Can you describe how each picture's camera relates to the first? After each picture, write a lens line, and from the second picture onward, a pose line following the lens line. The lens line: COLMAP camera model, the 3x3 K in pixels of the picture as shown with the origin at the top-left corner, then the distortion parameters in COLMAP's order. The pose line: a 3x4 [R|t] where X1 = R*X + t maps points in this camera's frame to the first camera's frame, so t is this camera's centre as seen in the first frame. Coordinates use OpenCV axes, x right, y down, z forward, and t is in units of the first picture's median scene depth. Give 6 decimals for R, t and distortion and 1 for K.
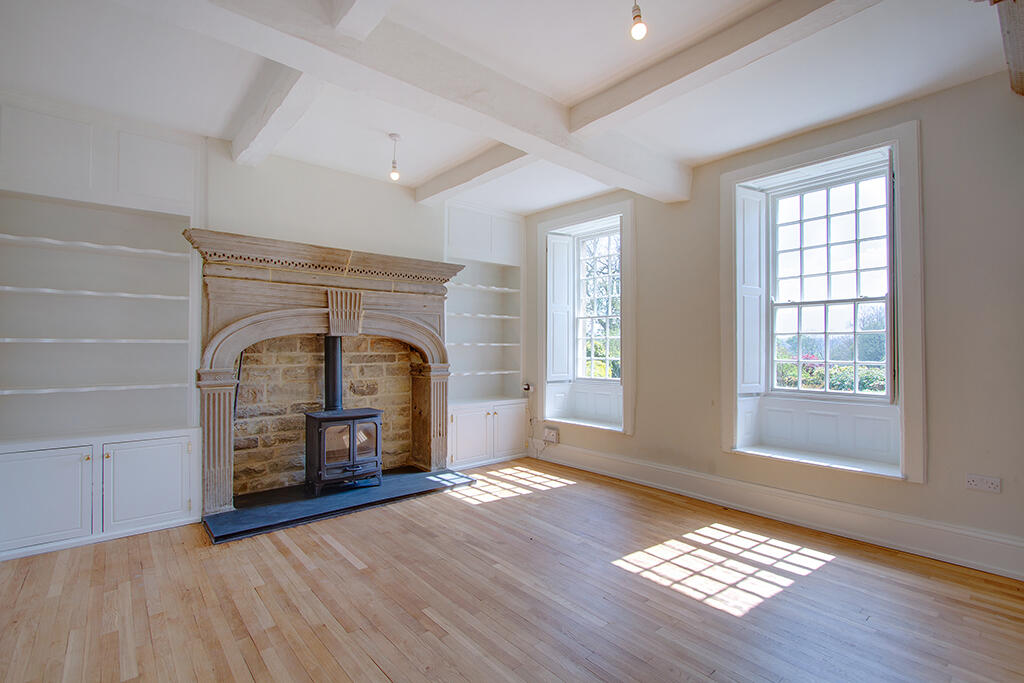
lens RADIAL K [[472.3, 0, 524.4], [0, 472.3, 345.3], [0, 0, 1]] dist [0.000377, -0.009964]
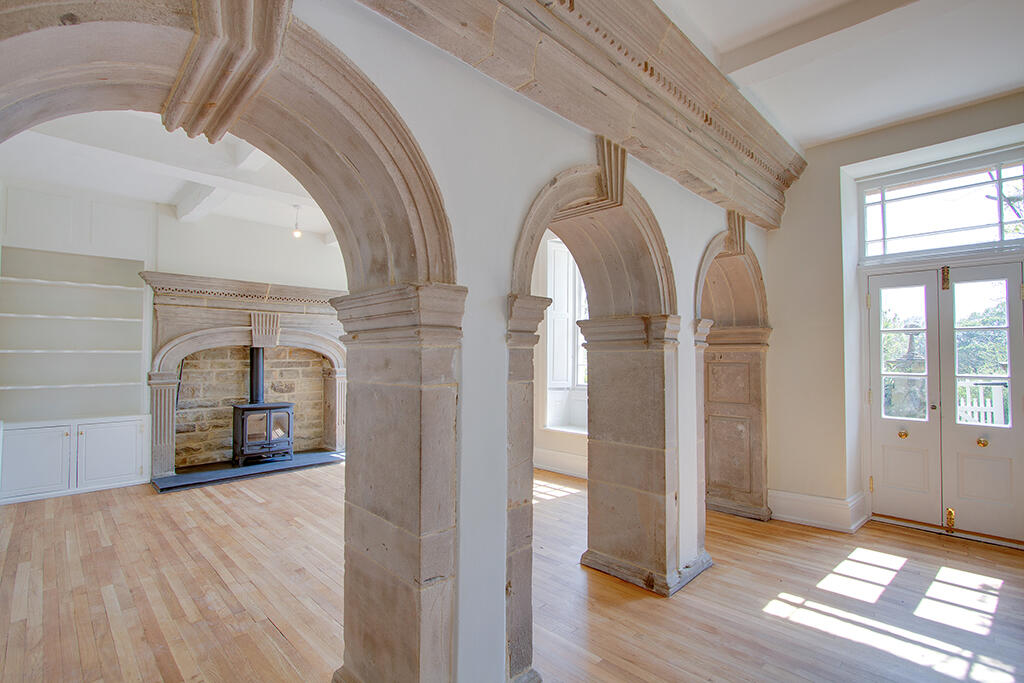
lens RADIAL K [[472.3, 0, 524.4], [0, 472.3, 345.3], [0, 0, 1]] dist [0.000377, -0.009964]
pose [[0.997402, 0.000288, 0.072042, 0.268840], [0.000895, 0.999865, -0.016379, -0.002954], [-0.072037, 0.016401, 0.997267, -0.401207]]
